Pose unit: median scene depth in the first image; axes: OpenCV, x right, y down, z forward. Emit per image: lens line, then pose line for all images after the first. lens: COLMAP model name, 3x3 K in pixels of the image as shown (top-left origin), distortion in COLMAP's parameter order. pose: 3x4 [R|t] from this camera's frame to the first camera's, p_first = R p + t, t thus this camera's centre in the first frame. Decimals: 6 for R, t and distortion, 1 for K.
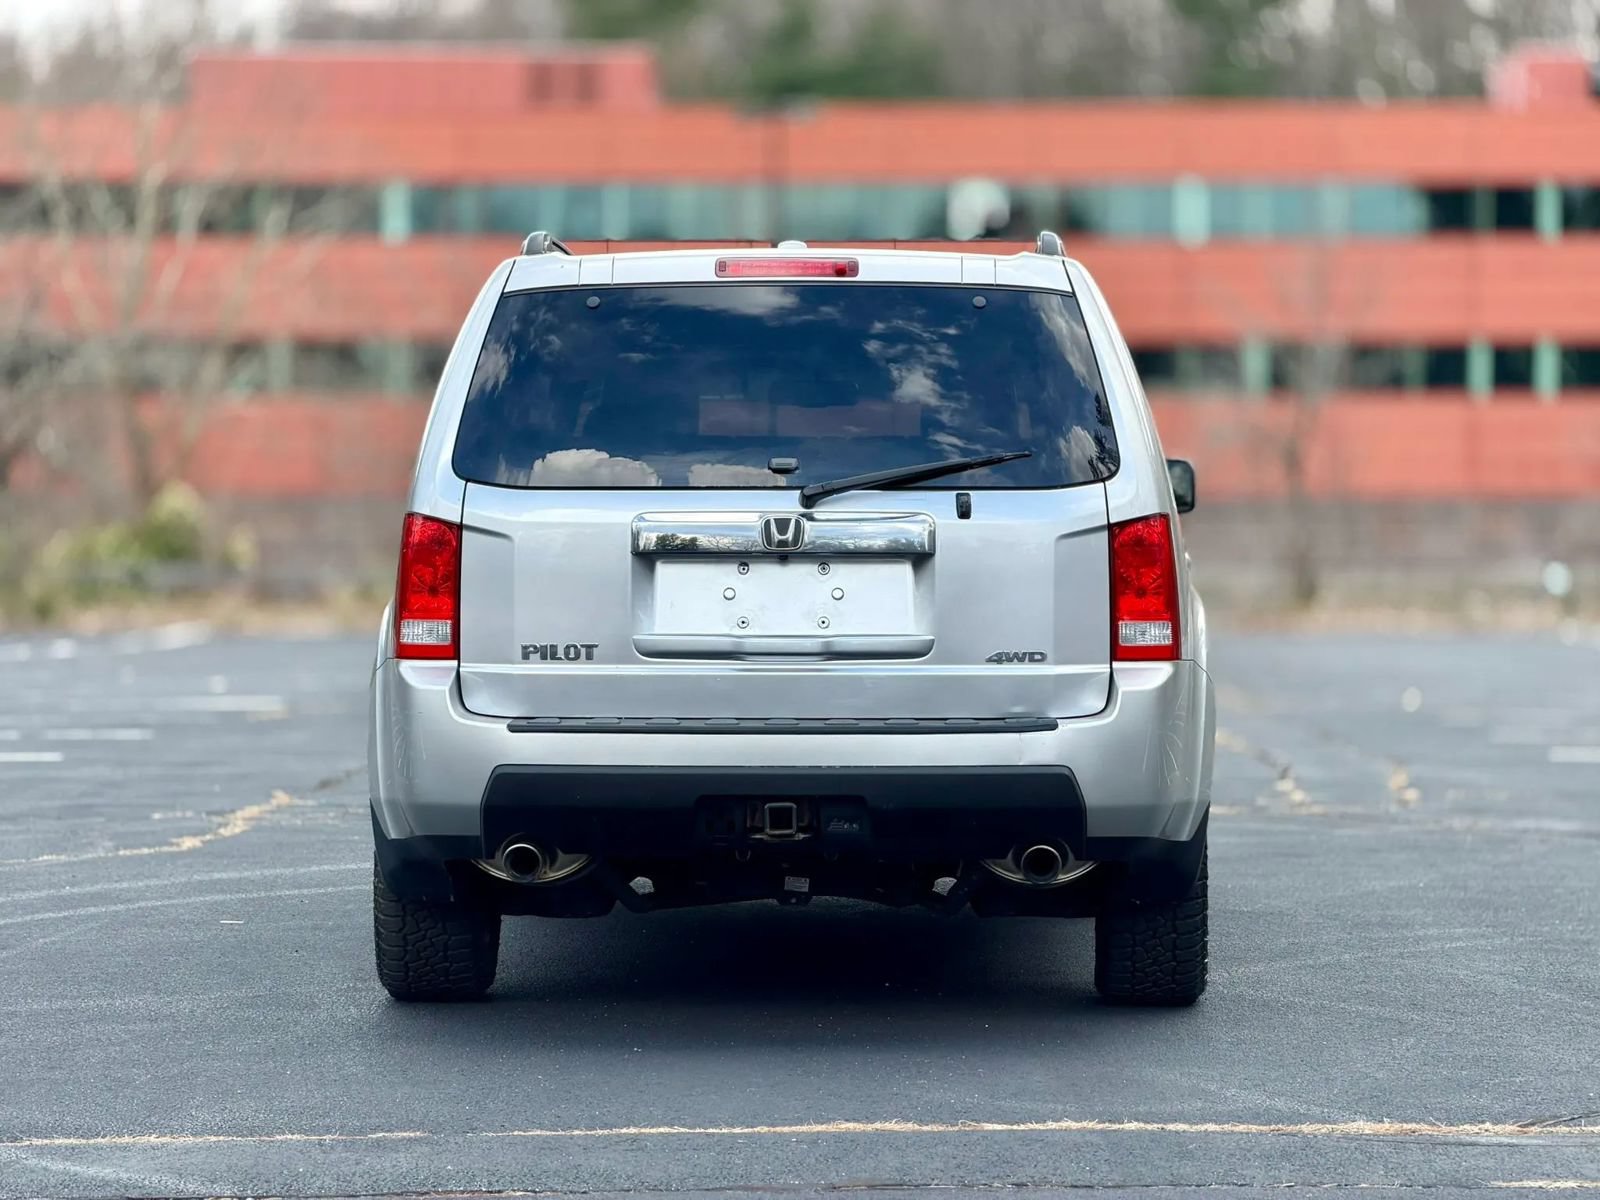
lens RADIAL K [[4911.8, 0, 802.6], [0, 4911.8, 605.3], [0, 0, 1]] dist [0.172639, 0.000000]
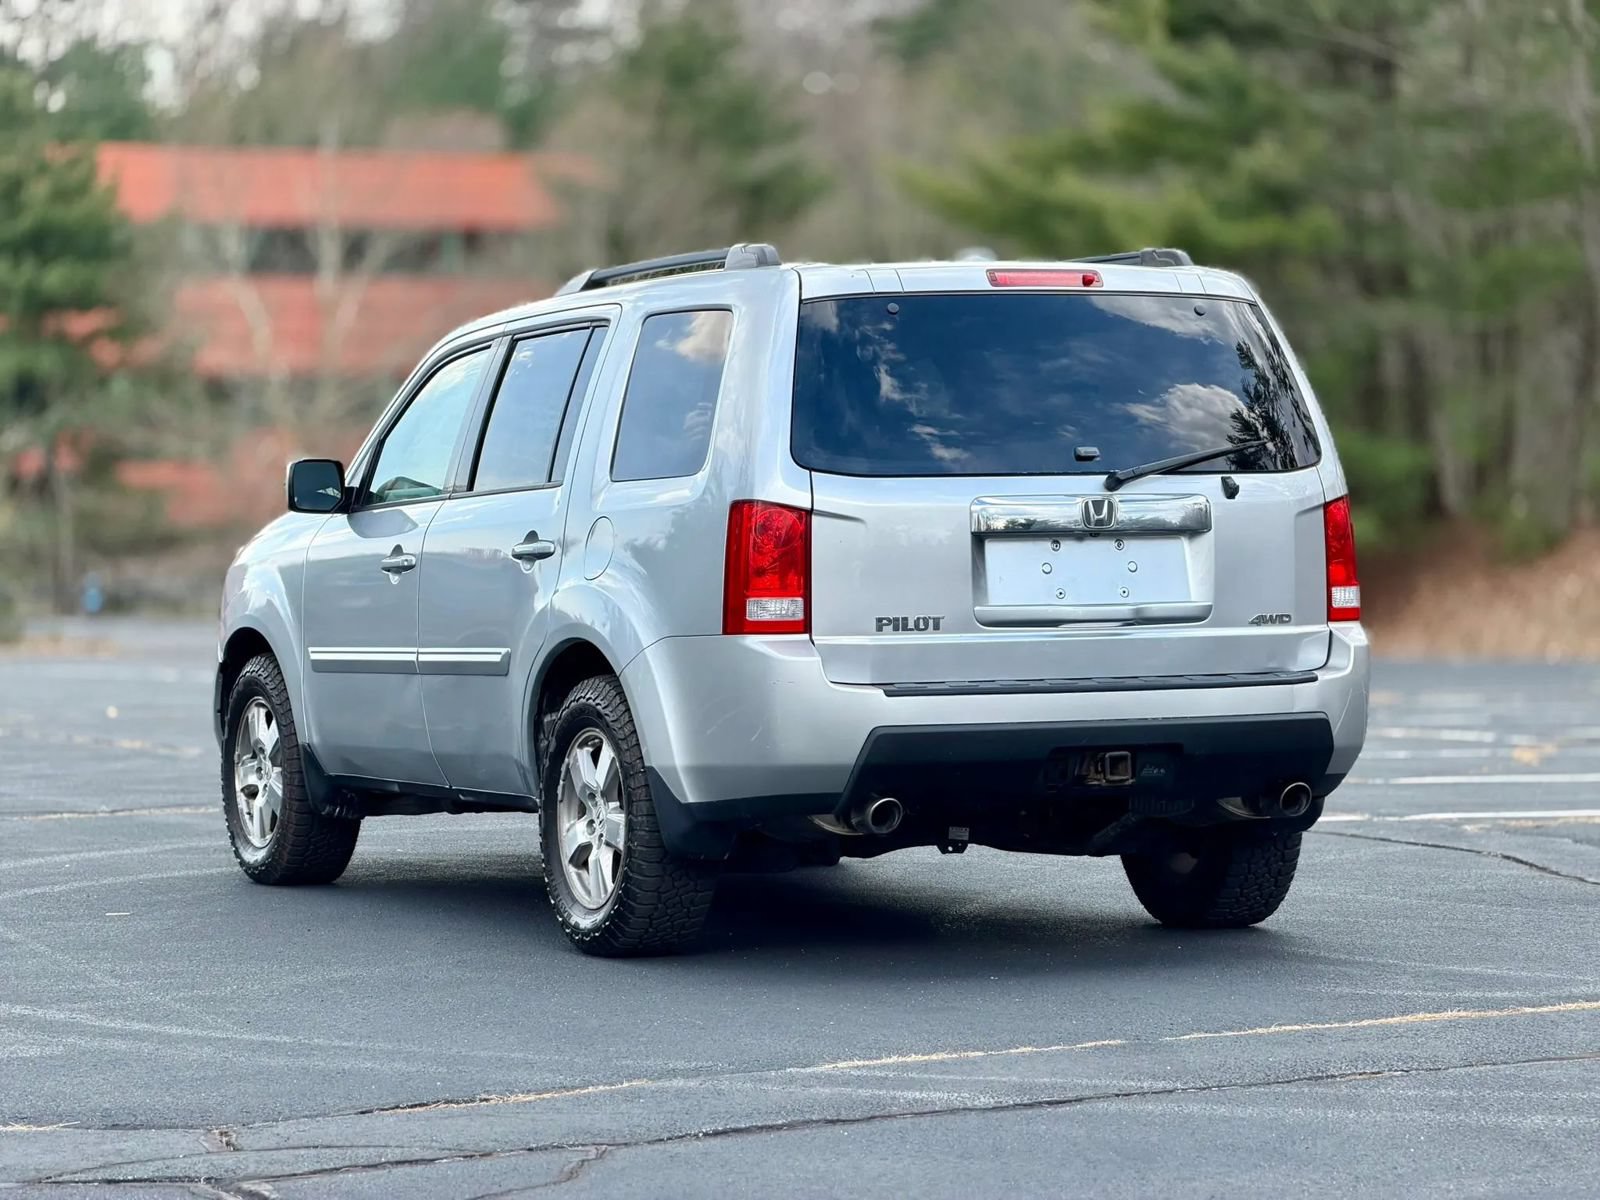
lens RADIAL K [[4911.8, 0, 796.6], [0, 4911.8, 595.8], [0, 0, 1]] dist [0.172639, 0.000000]
pose [[0.891514, -0.019064, 0.452591, -0.572713], [0.023146, 0.999726, -0.003483, 0.006513], [-0.452401, 0.013580, 0.891711, 0.026377]]
